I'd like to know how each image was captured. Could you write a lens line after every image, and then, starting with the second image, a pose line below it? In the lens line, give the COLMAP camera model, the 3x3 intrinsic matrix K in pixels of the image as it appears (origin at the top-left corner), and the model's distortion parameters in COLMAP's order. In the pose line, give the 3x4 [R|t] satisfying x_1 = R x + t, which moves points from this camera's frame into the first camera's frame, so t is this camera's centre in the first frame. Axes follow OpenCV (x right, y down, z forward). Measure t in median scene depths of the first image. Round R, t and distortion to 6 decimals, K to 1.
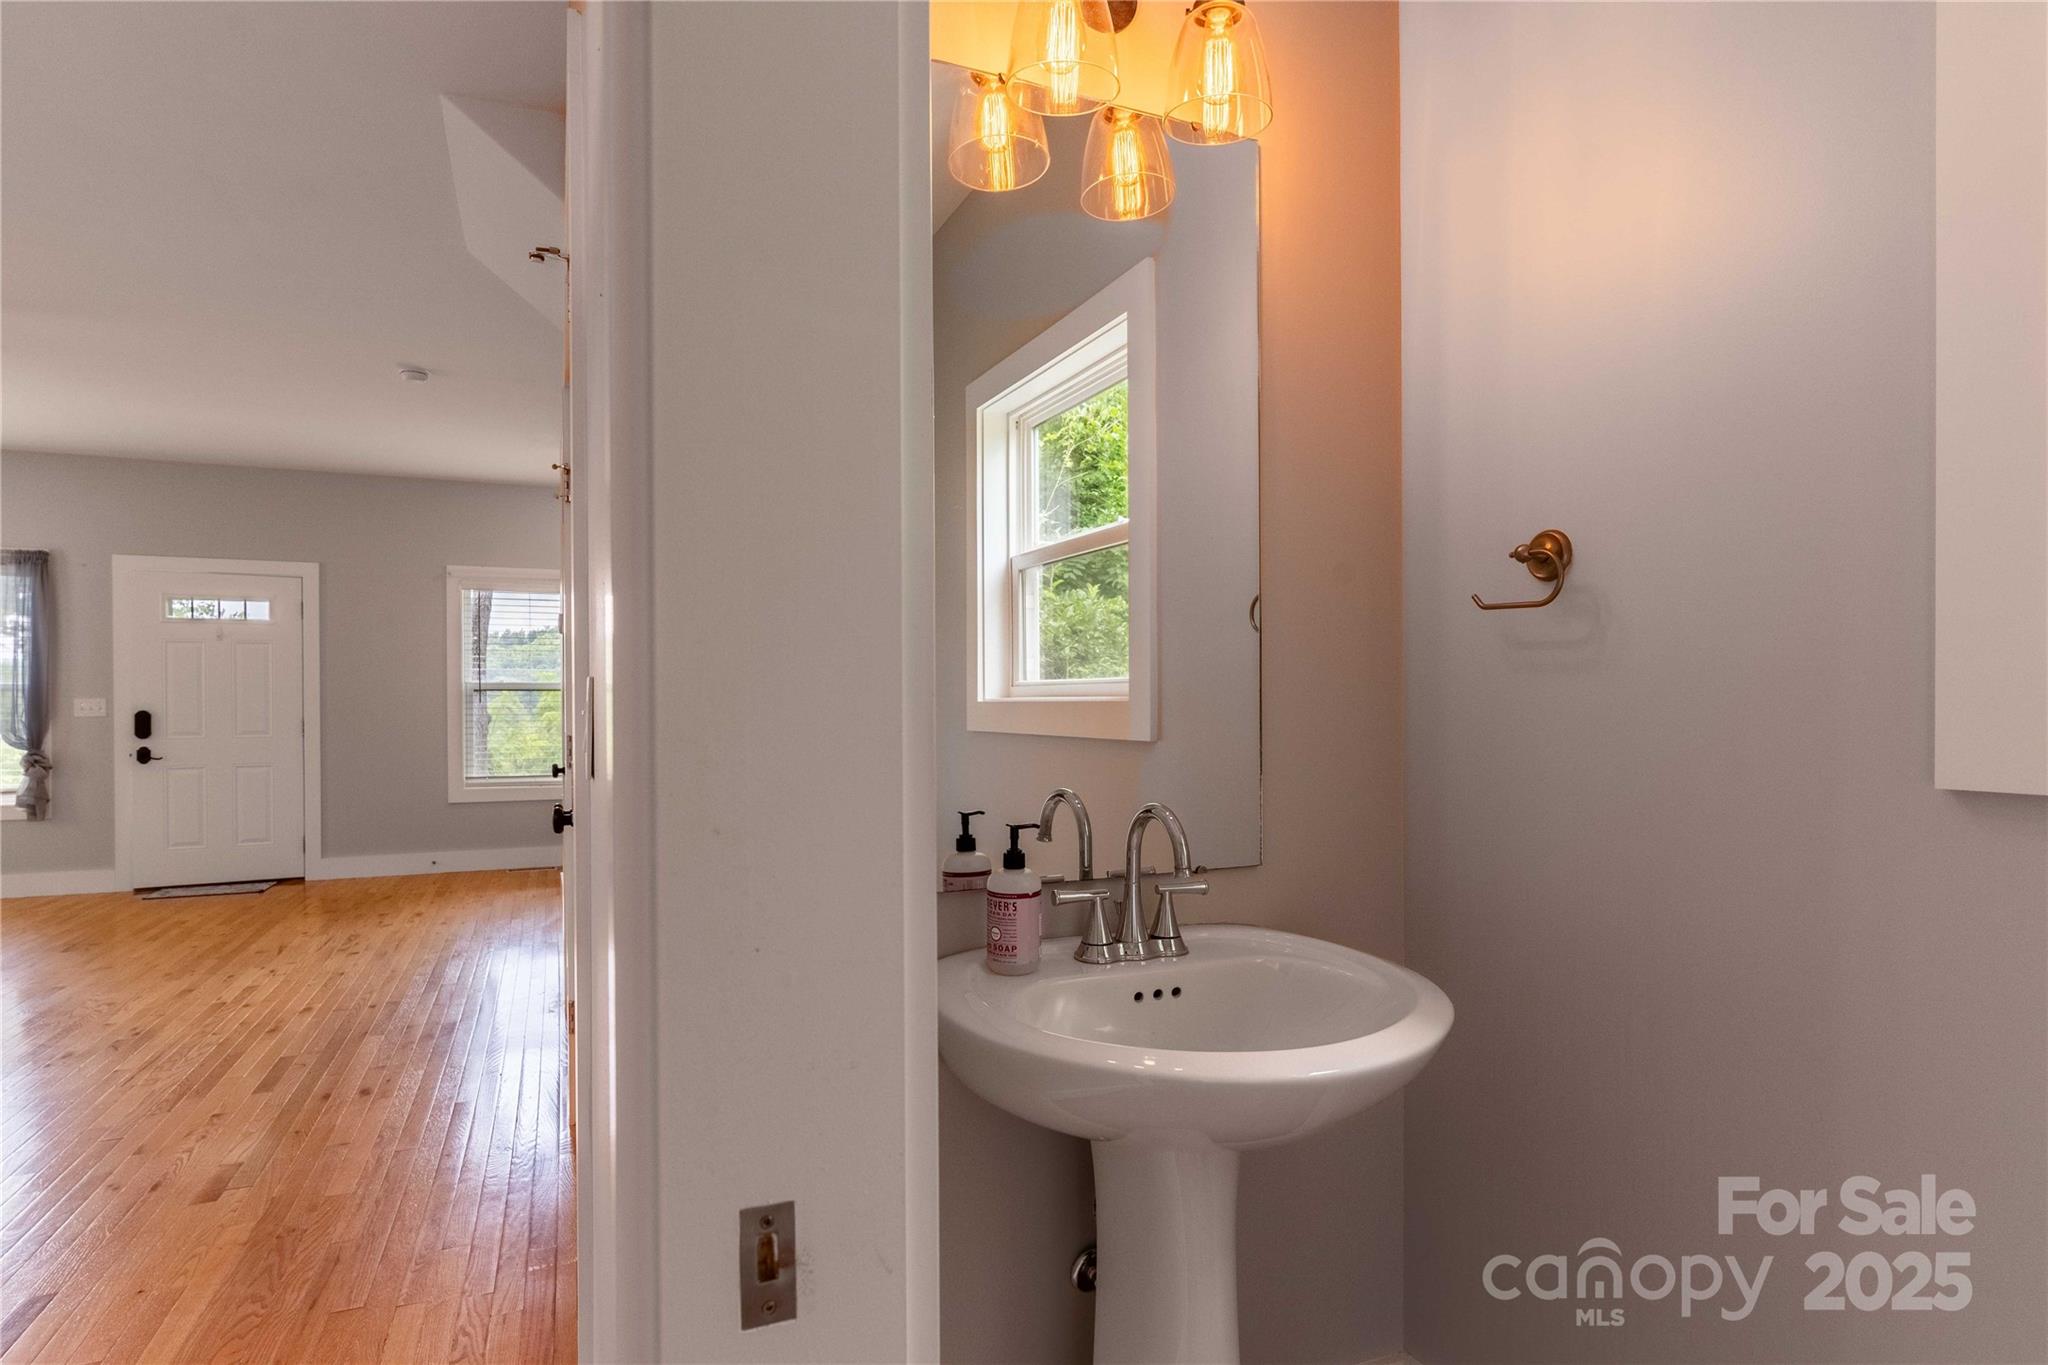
lens RADIAL K [[1101.6, 0, 1032.9], [0, 1101.6, 691.6], [0, 0, 1]] dist [0.004675, 0.002056]
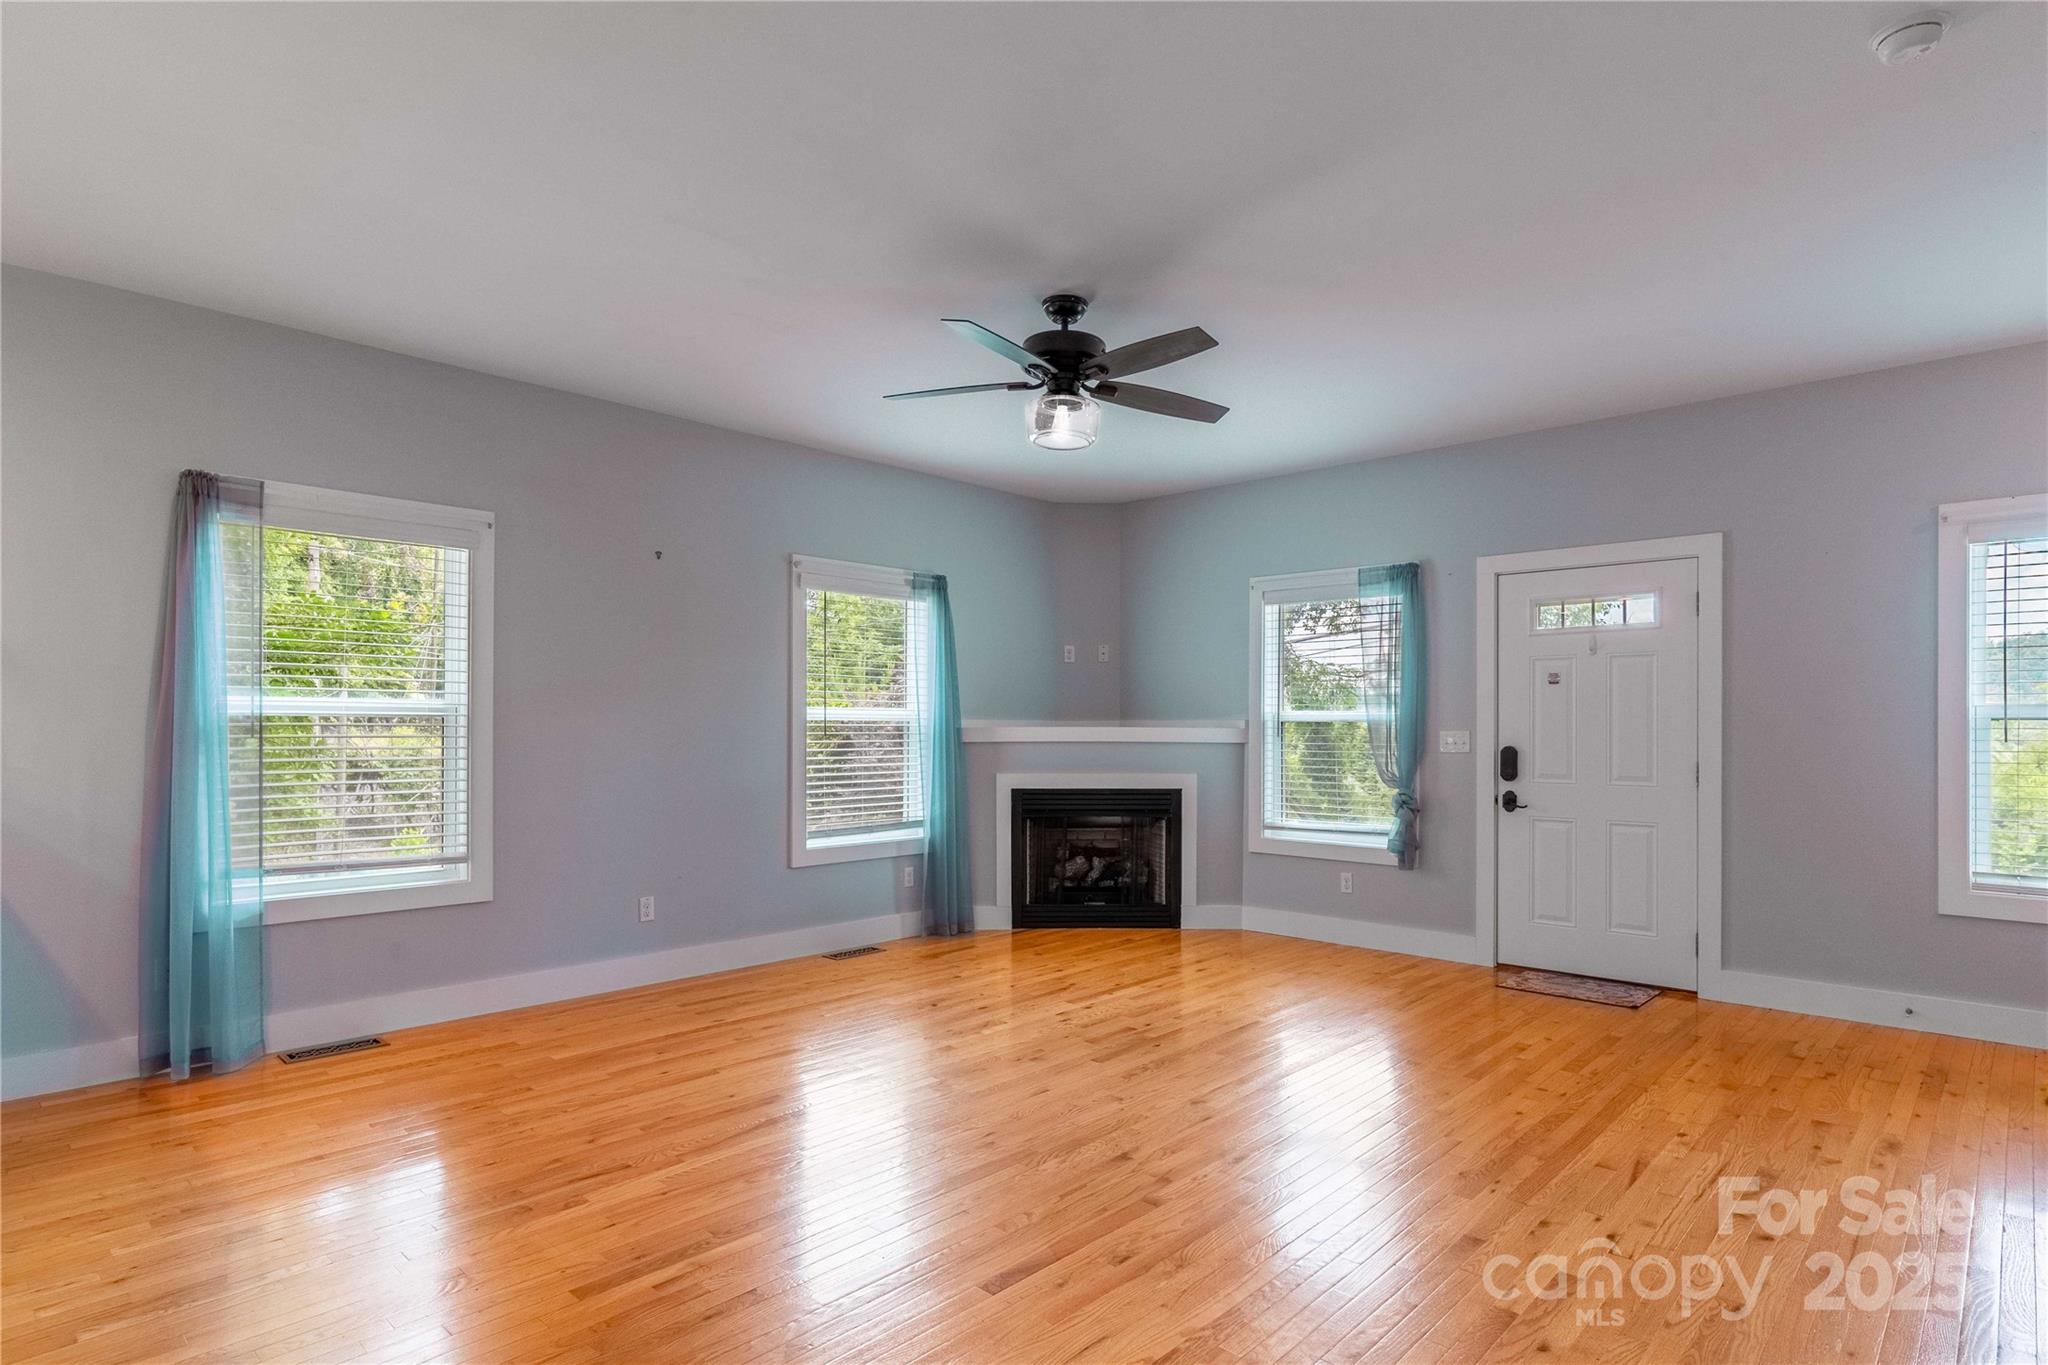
lens RADIAL K [[1101.6, 0, 1037.0], [0, 1101.6, 747.1], [0, 0, 1]] dist [0.004675, 0.002056]
pose [[0.414533, 0.018225, -0.909852, -0.216032], [0.005009, 0.999739, 0.022308, -0.002075], [0.910020, -0.013805, 0.414334, 0.357755]]
